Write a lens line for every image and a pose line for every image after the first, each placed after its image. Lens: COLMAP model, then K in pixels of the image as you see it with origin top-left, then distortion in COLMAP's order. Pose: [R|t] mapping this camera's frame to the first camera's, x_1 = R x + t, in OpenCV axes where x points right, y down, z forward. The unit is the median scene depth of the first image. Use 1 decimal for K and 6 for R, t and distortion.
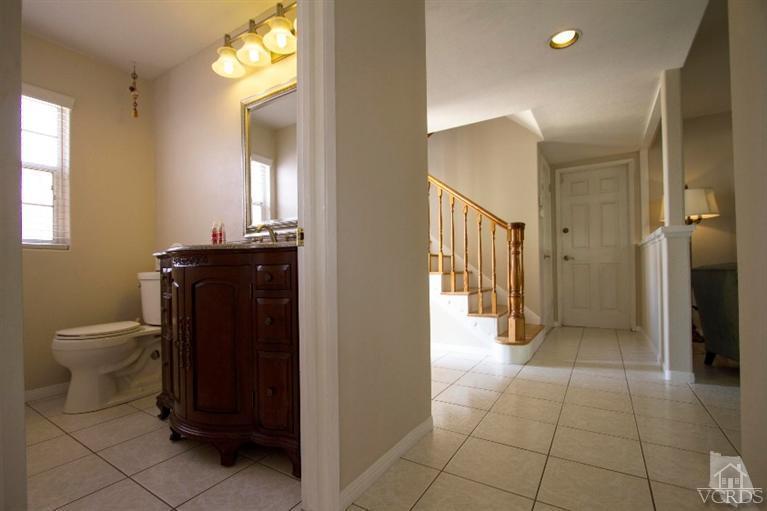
lens RADIAL K [[353.1, 0, 372.2], [0, 353.1, 262.7], [0, 0, 1]] dist [-0.014489, 0.000107]
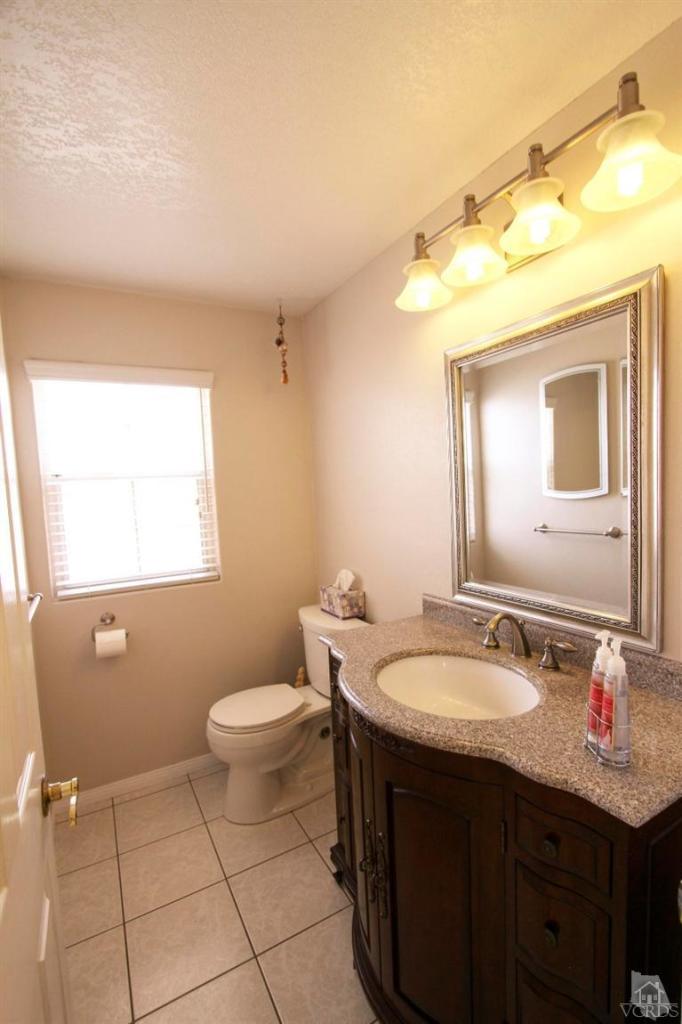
lens RADIAL K [[471.4, 0, 347.3], [0, 471.4, 517.2], [0, 0, 1]] dist [-0.014489, 0.000107]
pose [[0.884529, 0.015253, -0.466235, -0.163502], [0.032637, 0.994993, 0.094469, -0.279644], [0.465342, -0.098777, 0.879602, 0.263596]]
